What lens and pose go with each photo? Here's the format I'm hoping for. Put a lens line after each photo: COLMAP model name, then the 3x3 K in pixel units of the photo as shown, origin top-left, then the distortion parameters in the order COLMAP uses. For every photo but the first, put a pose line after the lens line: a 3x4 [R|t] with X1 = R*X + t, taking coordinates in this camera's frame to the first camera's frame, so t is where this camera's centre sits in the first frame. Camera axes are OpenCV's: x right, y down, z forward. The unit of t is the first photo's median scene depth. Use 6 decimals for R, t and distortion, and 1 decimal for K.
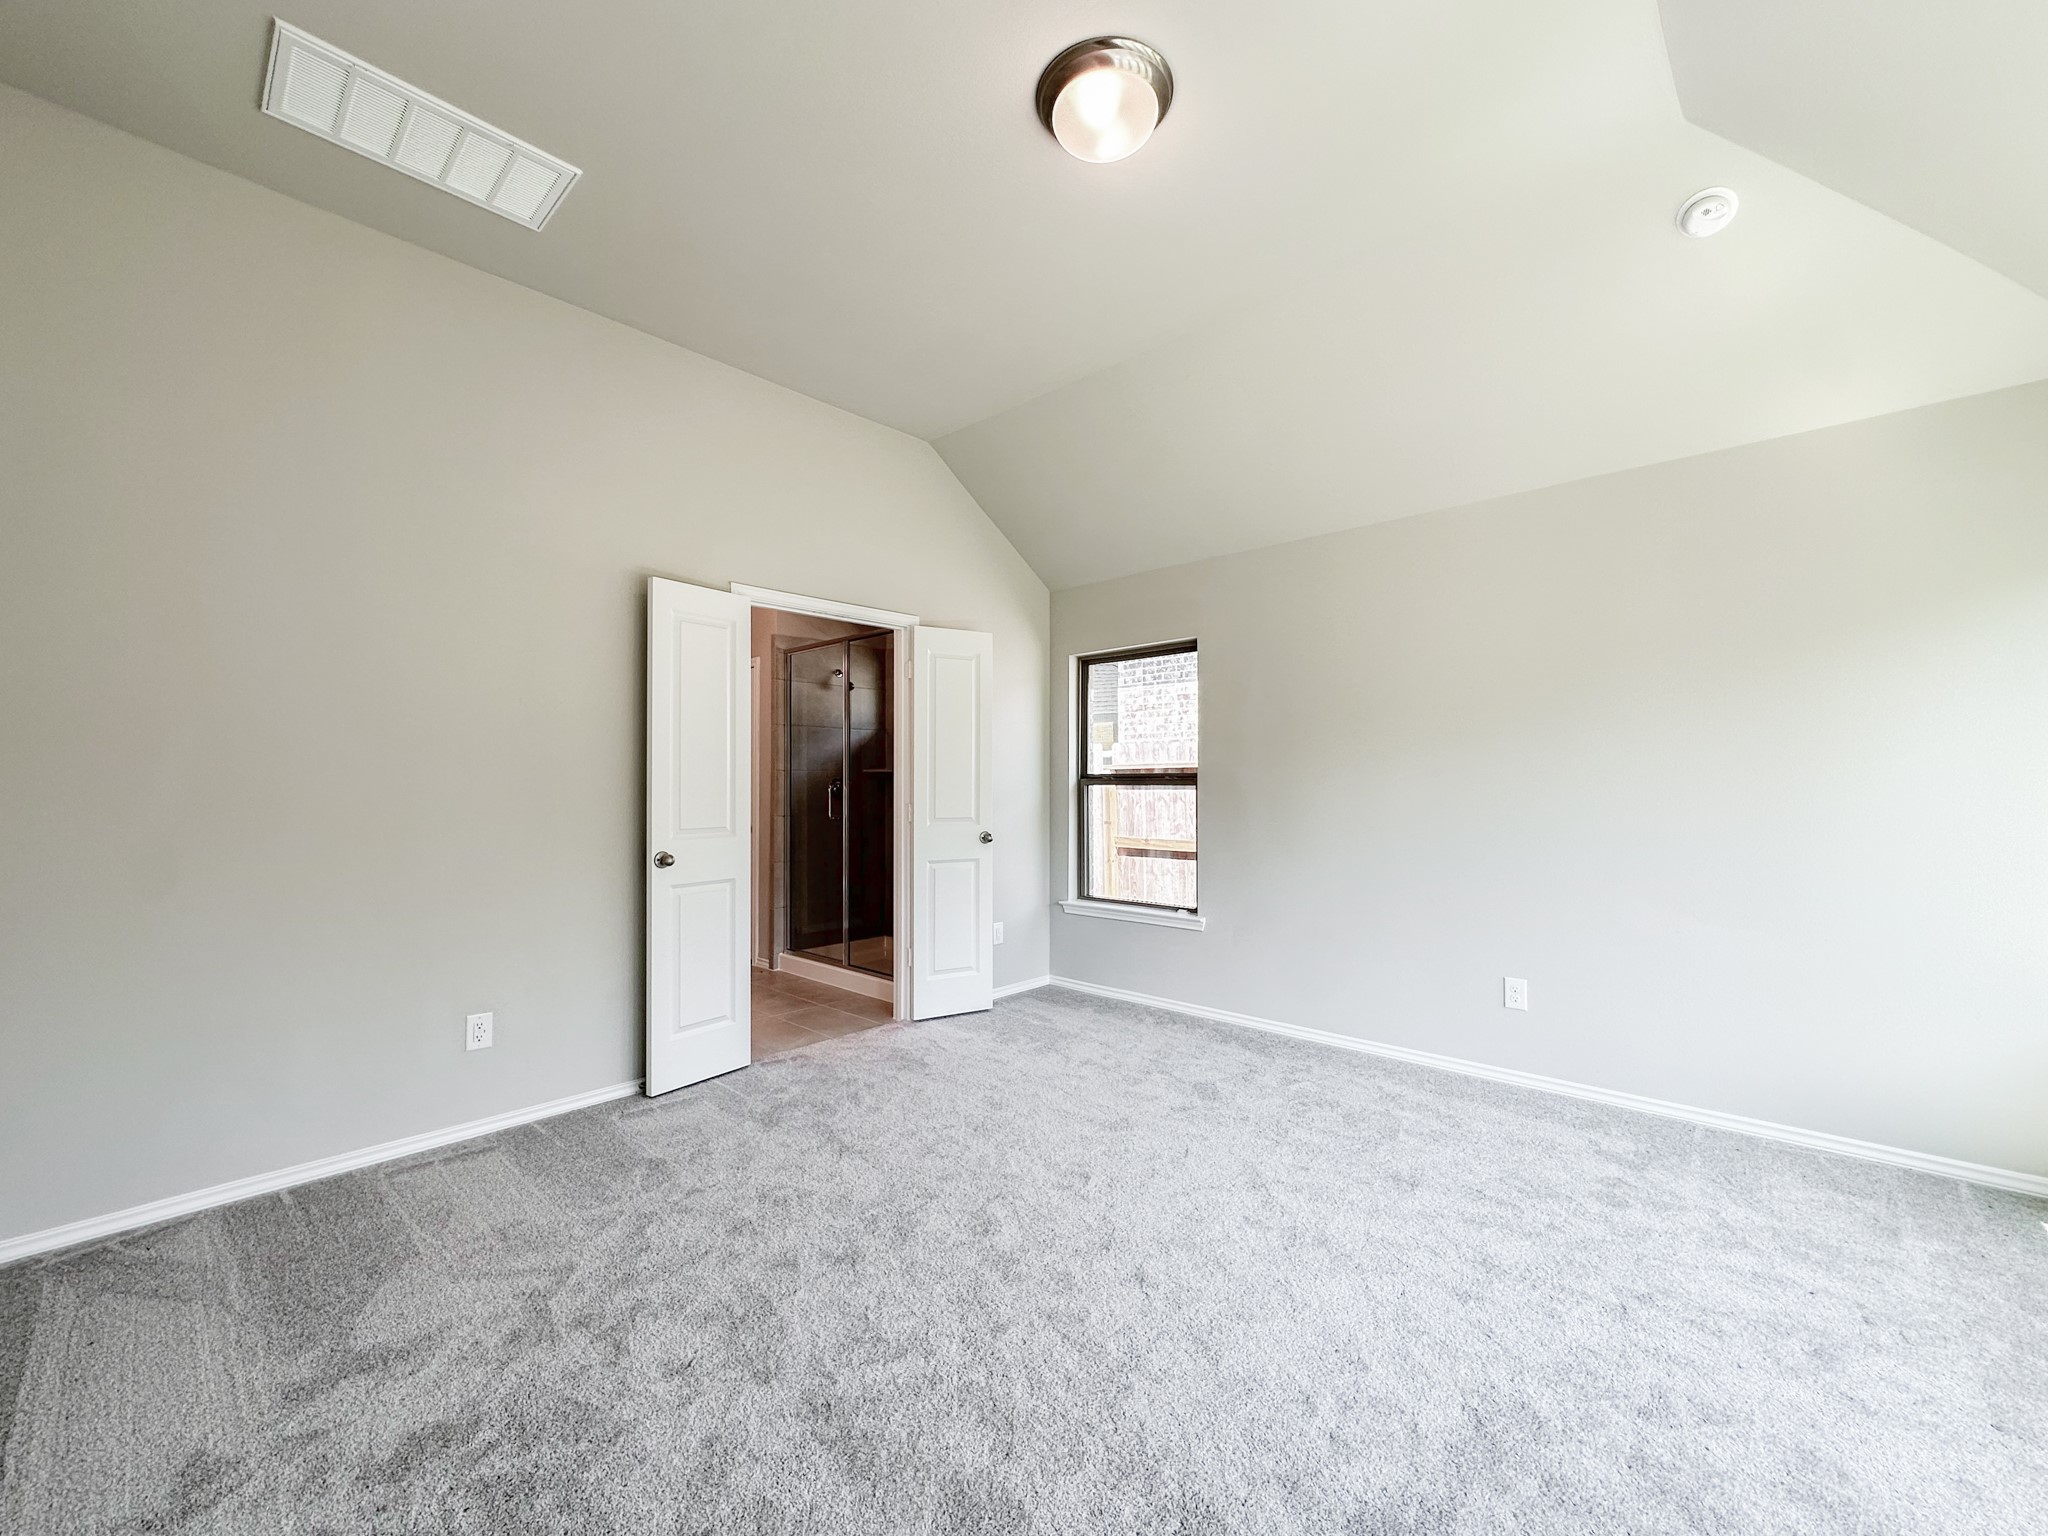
lens RADIAL K [[853.8, 0, 1019.6], [0, 853.8, 776.6], [0, 0, 1]] dist [0.000183, -0.000213]
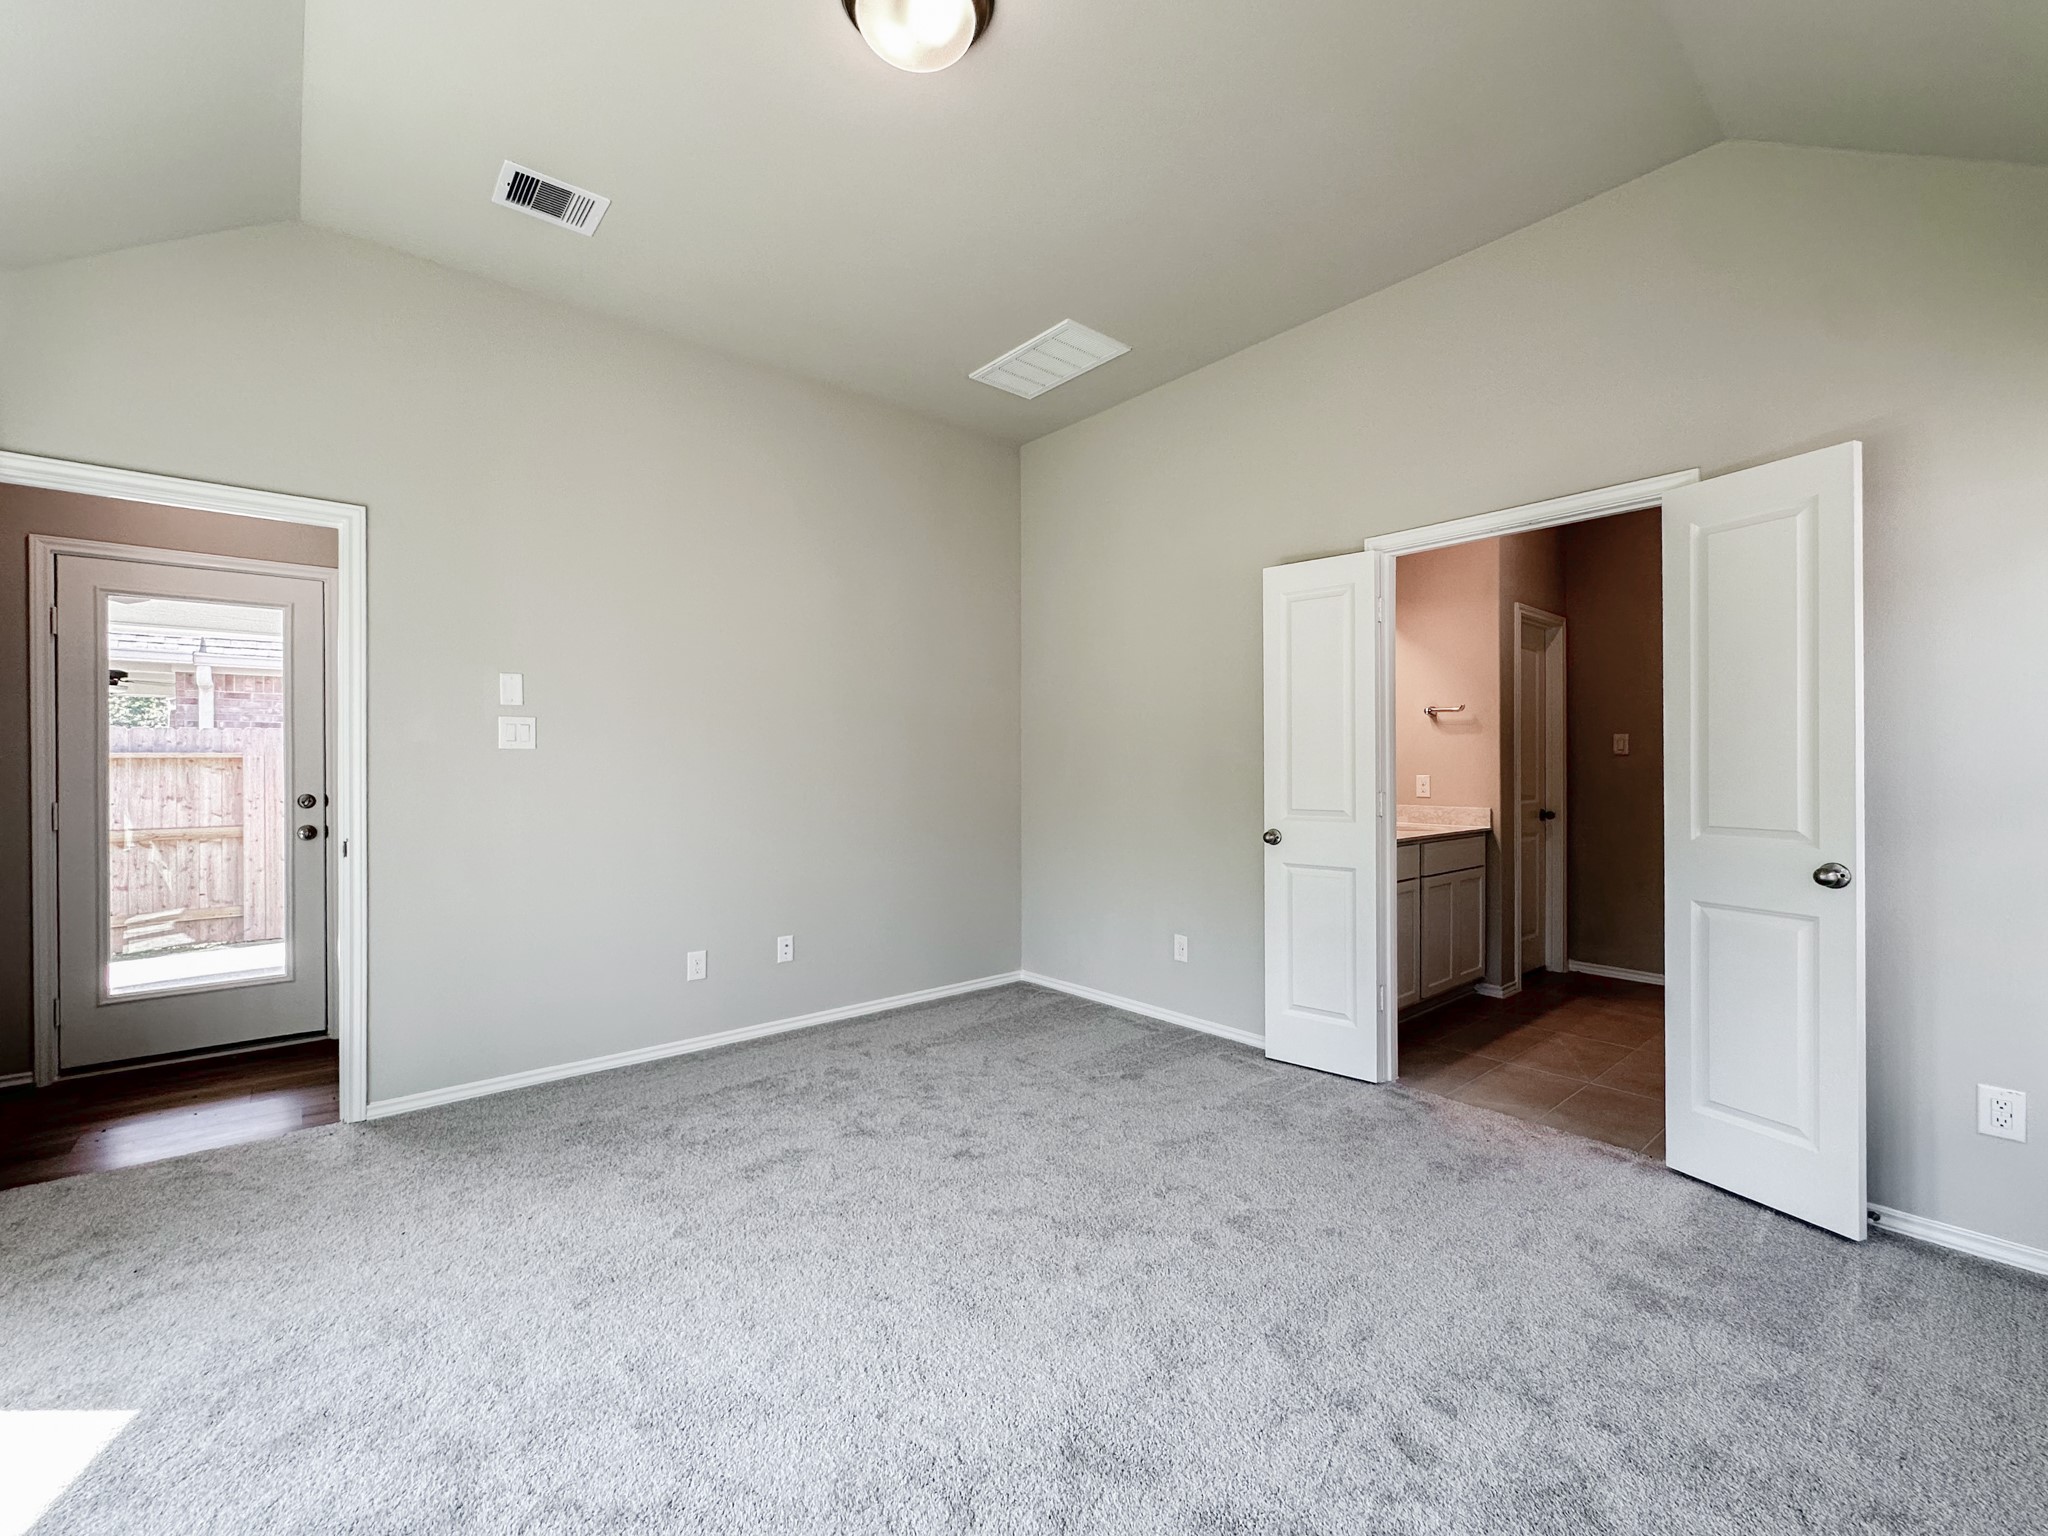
lens RADIAL K [[853.8, 0, 1017.3], [0, 853.8, 773.0], [0, 0, 1]] dist [0.000183, -0.000213]
pose [[-0.113030, 0.010868, -0.993532, 0.594508], [0.008943, 0.999911, 0.009920, 0.005479], [0.993551, -0.007764, -0.113117, 0.729953]]
